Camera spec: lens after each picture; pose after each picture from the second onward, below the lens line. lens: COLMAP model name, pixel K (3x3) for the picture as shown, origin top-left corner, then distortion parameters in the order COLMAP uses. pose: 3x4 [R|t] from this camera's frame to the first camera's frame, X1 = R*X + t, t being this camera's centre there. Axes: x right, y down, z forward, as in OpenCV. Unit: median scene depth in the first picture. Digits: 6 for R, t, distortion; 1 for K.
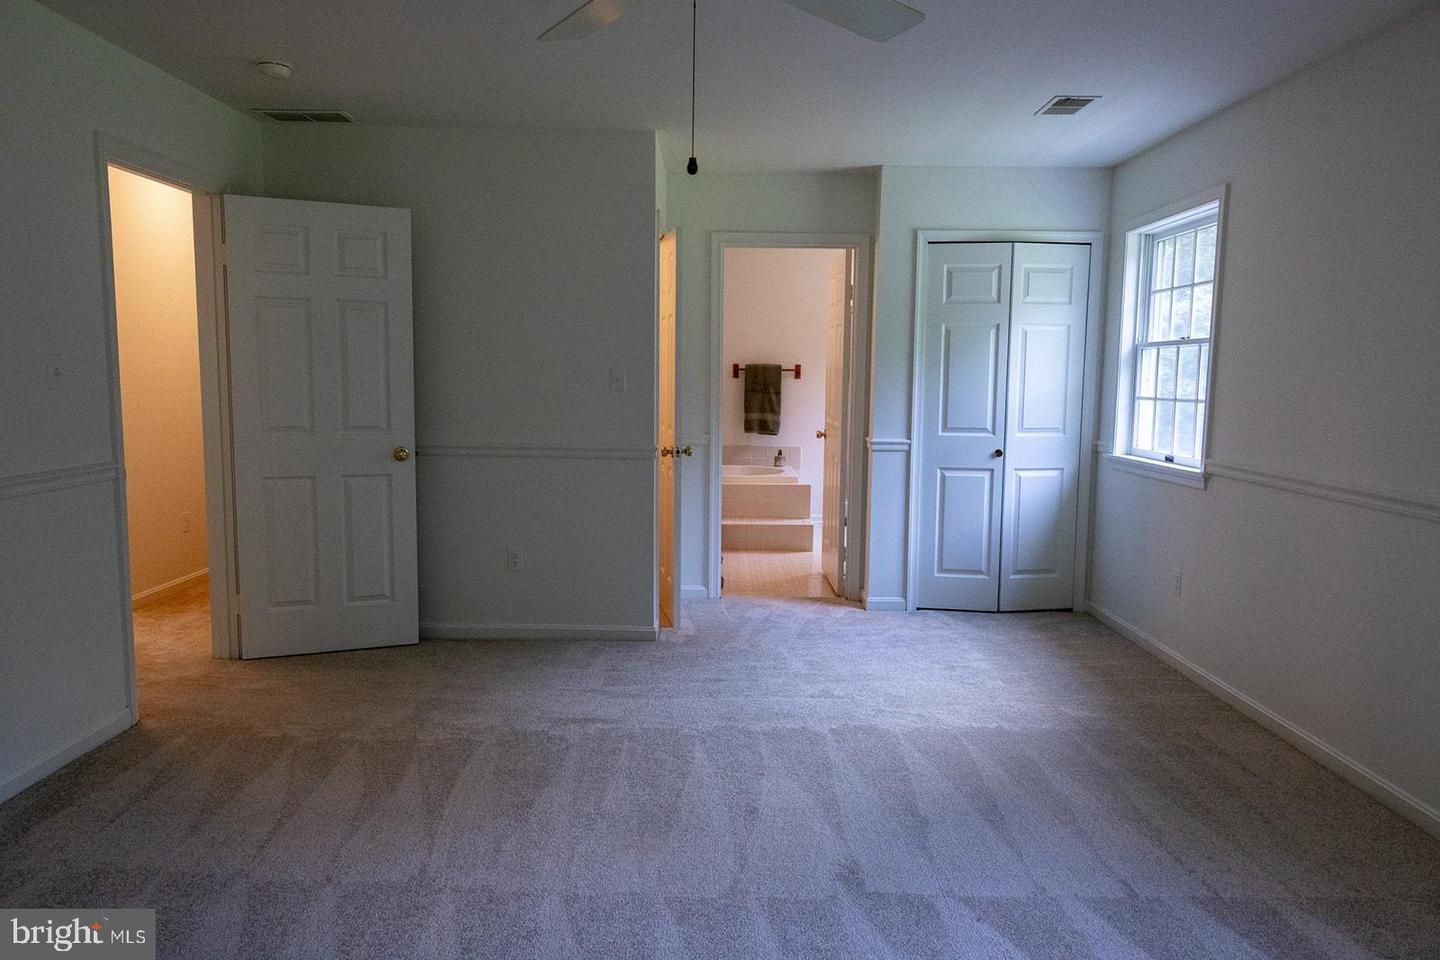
lens RADIAL K [[963.1, 0, 720.0], [0, 963.1, 480.0], [0, 0, 1]] dist [0.003685, 0.001716]
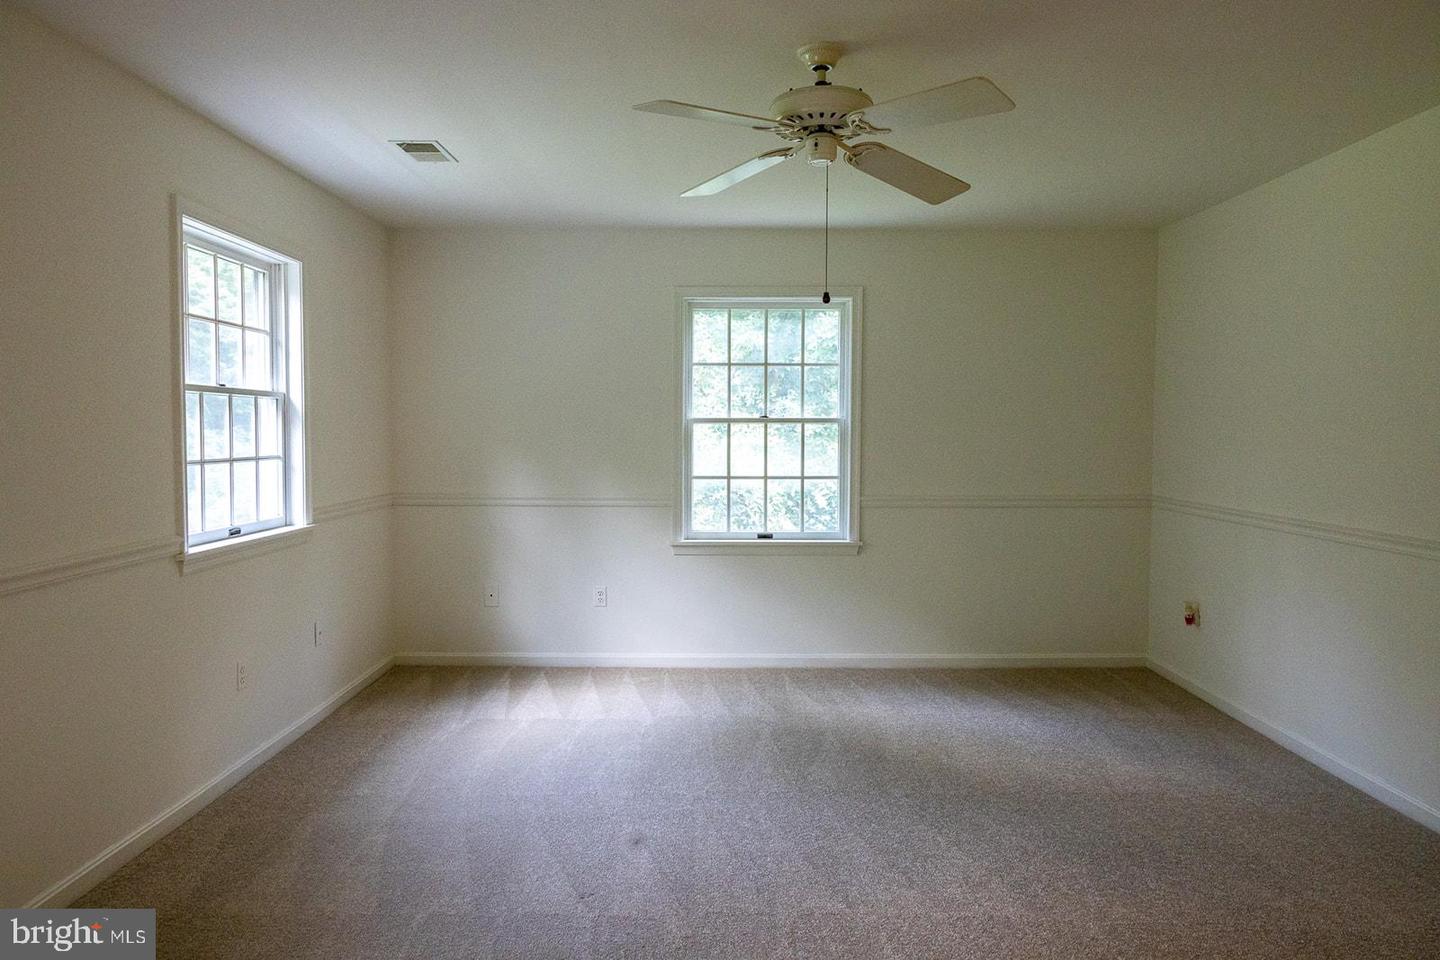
lens RADIAL K [[961.7, 0, 720.0], [0, 961.7, 480.0], [0, 0, 1]] dist [-0.006603, 0.002557]
pose [[-0.002753, -0.099854, 0.994998, -1.030291], [0.119063, 0.987892, 0.099470, -0.364523], [-0.992883, 0.118741, 0.009169, 2.043427]]
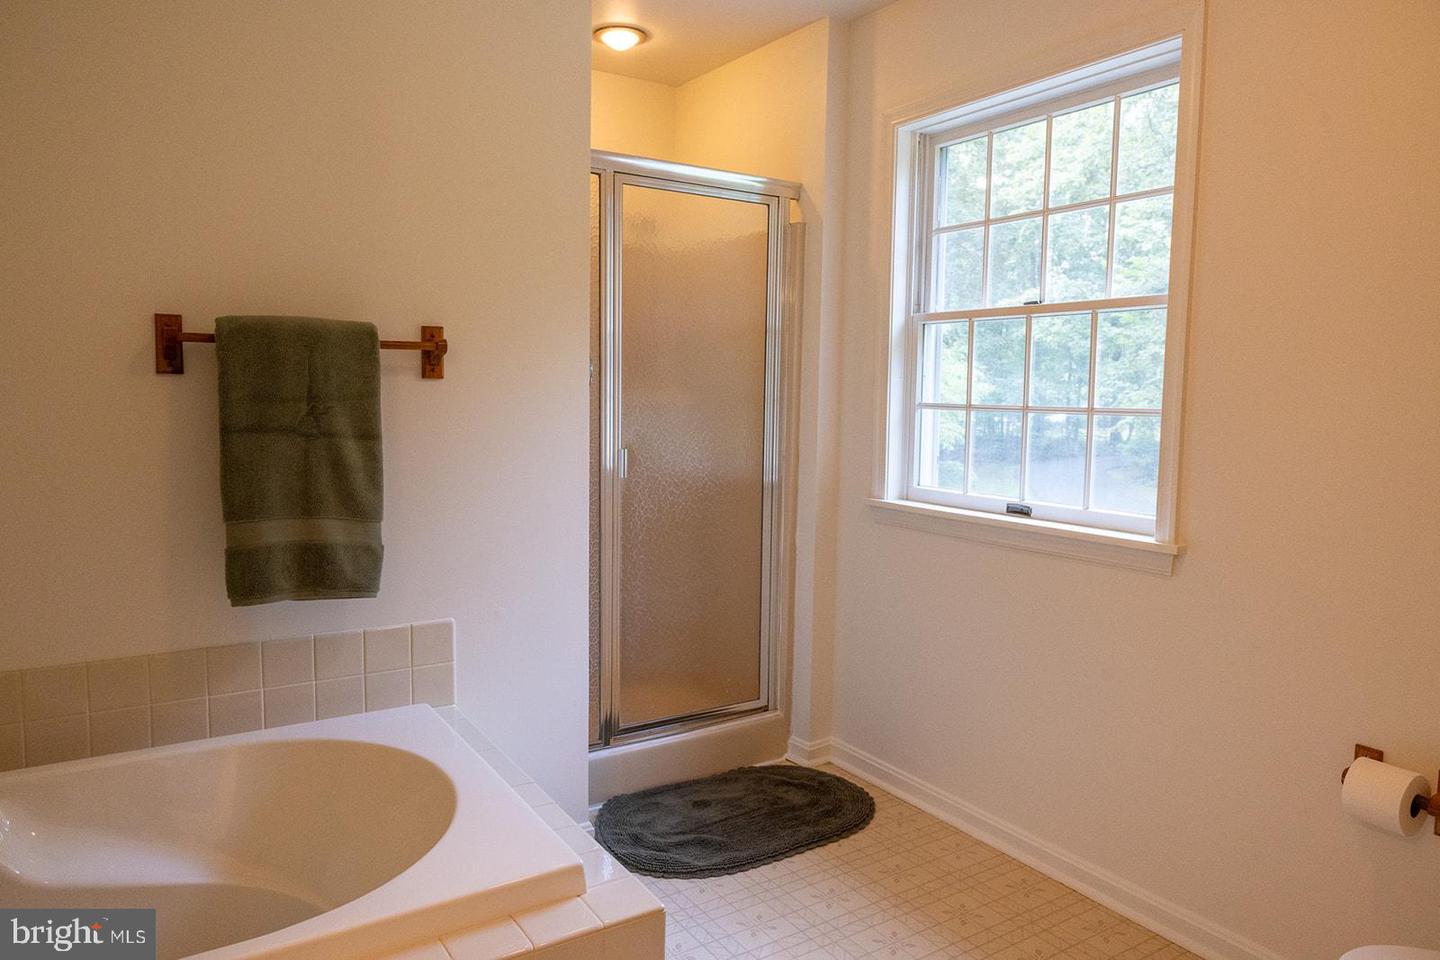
lens RADIAL K [[961.7, 0, 720.0], [0, 961.7, 480.0], [0, 0, 1]] dist [-0.006603, 0.002557]
pose [[0.840423, -0.065646, 0.537941, 0.002447], [0.065399, 0.997667, 0.019575, -0.125589], [-0.537971, 0.018729, 0.842755, 1.201466]]
